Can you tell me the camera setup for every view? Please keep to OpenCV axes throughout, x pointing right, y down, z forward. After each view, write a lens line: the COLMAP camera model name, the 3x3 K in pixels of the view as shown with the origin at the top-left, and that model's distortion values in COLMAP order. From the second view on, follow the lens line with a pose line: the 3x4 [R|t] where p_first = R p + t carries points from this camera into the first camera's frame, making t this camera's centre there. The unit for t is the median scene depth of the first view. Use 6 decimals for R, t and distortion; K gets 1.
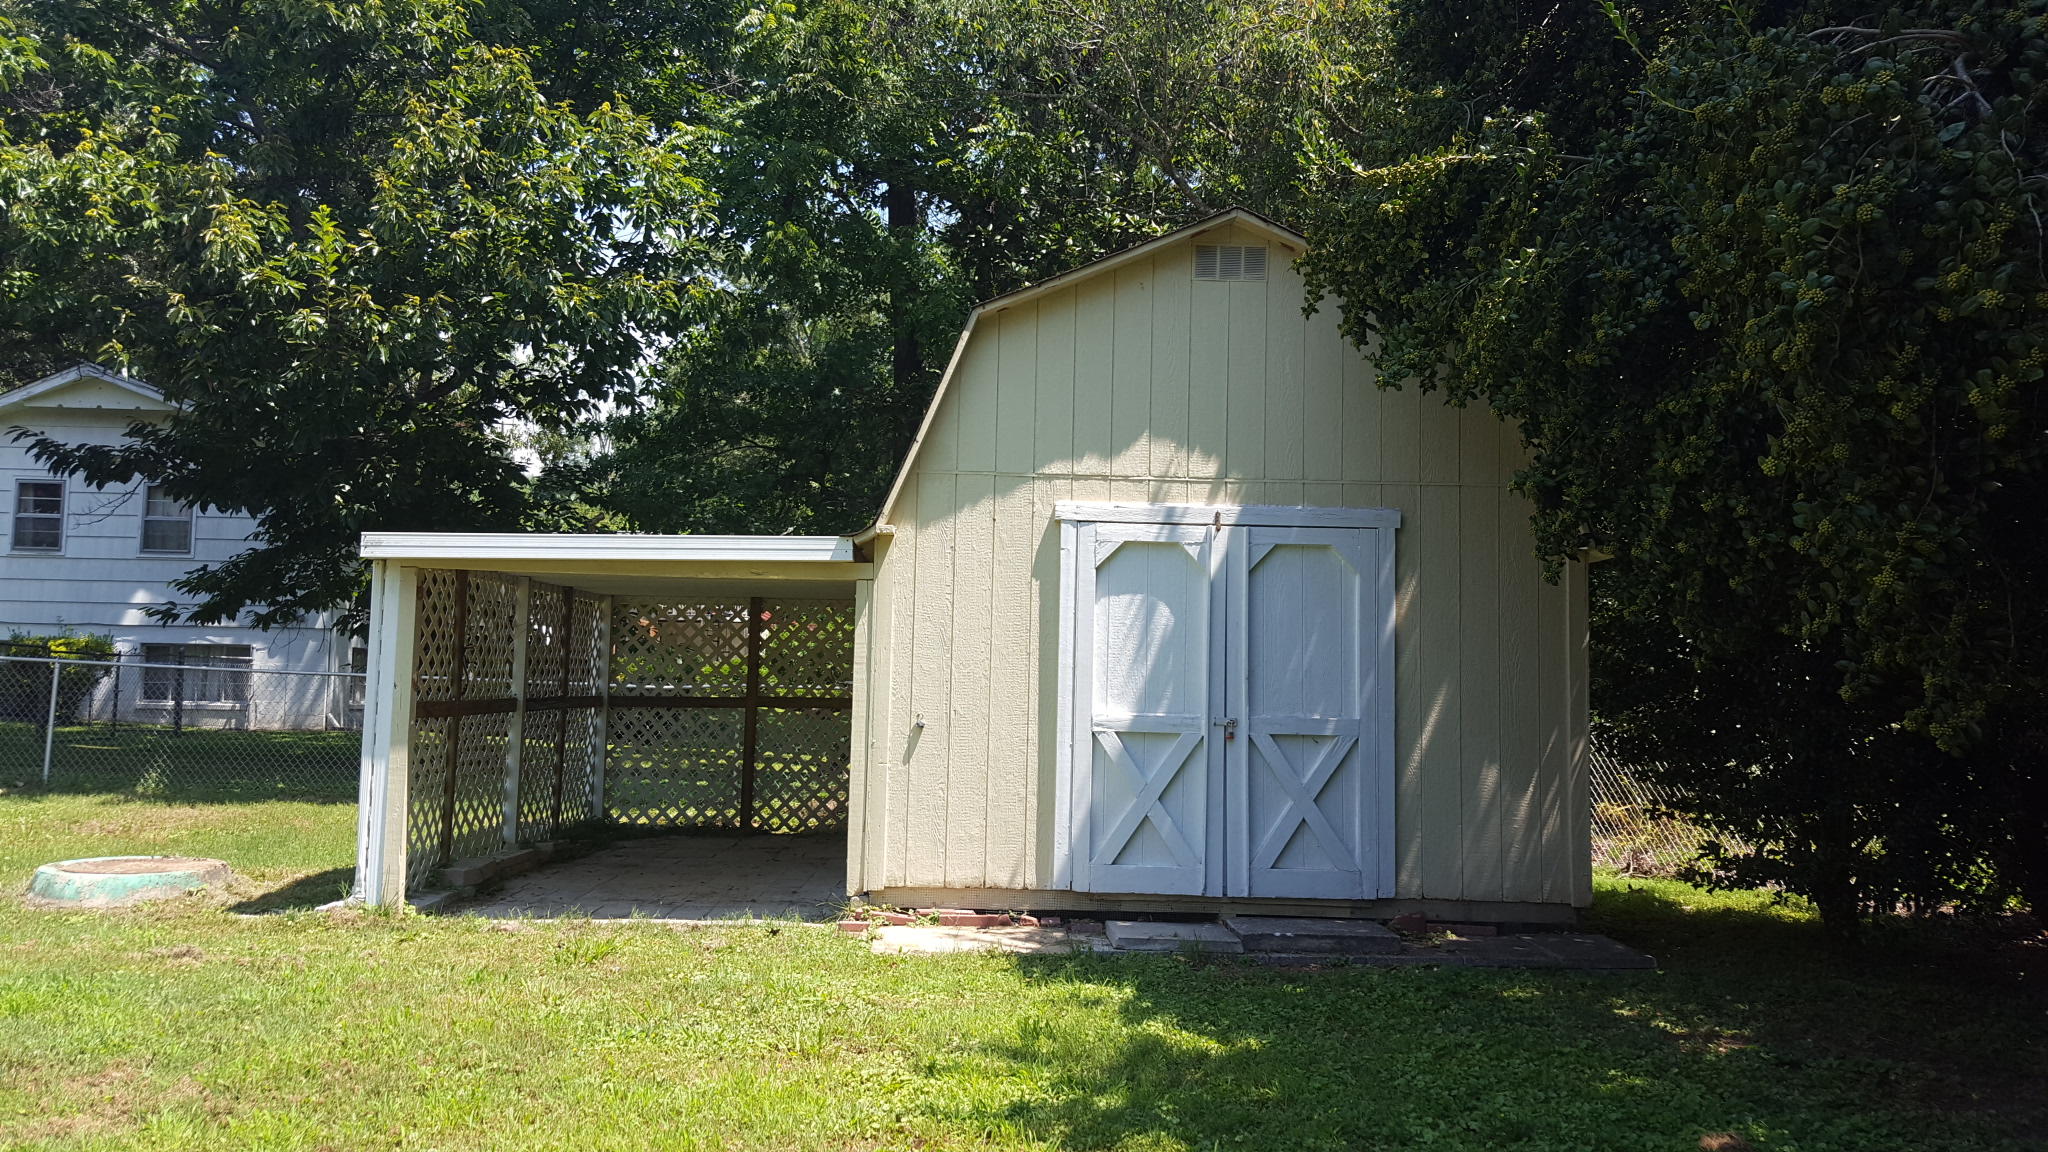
lens RADIAL K [[1536.7, 0, 1023.6], [0, 1536.7, 582.1], [0, 0, 1]] dist [0.026089, -0.010832]
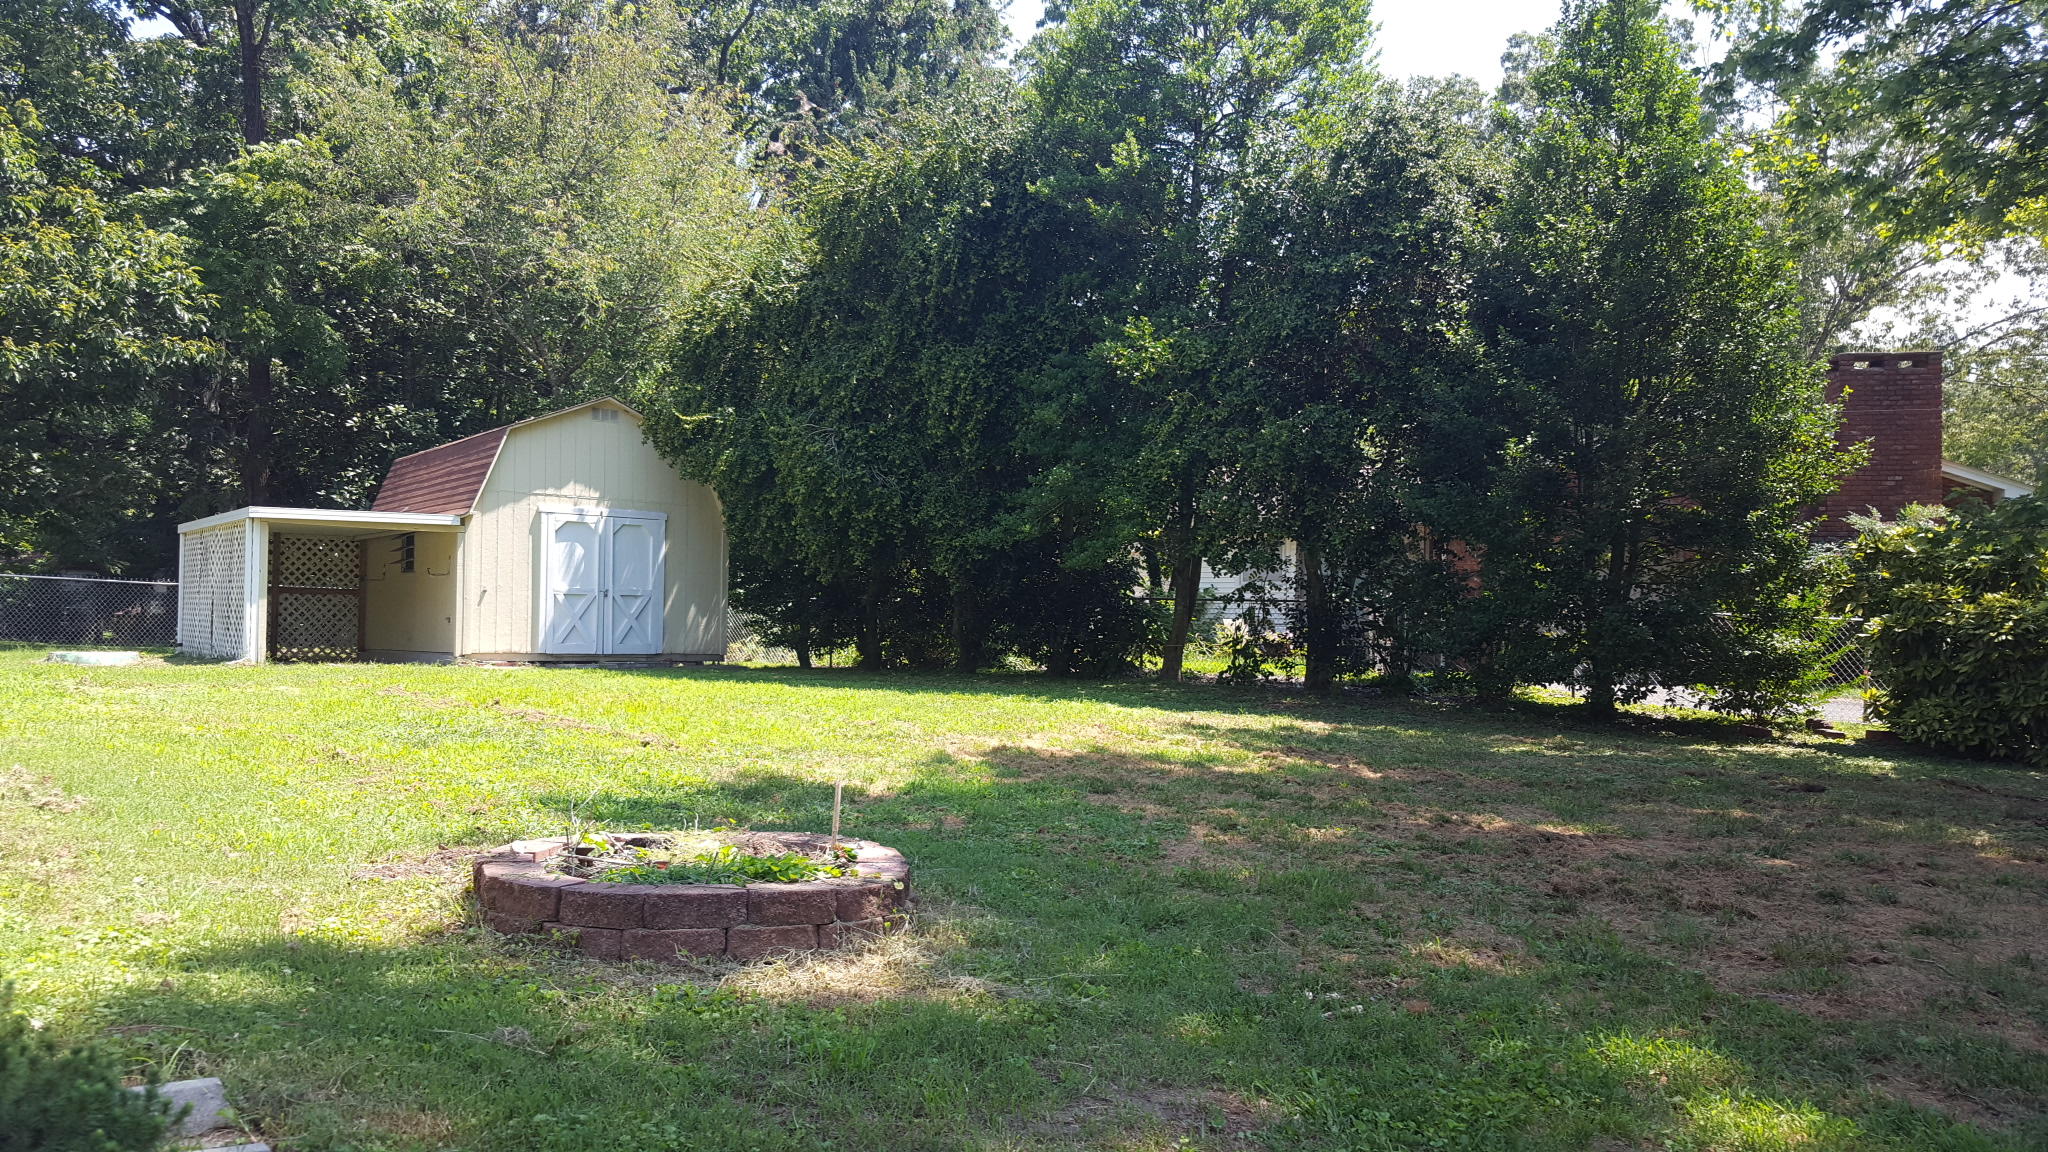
lens RADIAL K [[1536.7, 0, 1035.9], [0, 1536.7, 586.8], [0, 0, 1]] dist [0.026089, -0.010832]
pose [[0.813835, 0.012312, 0.580965, -0.804608], [-0.040078, 0.998584, 0.034981, -0.038806], [-0.579712, -0.051752, 0.813176, -1.598761]]
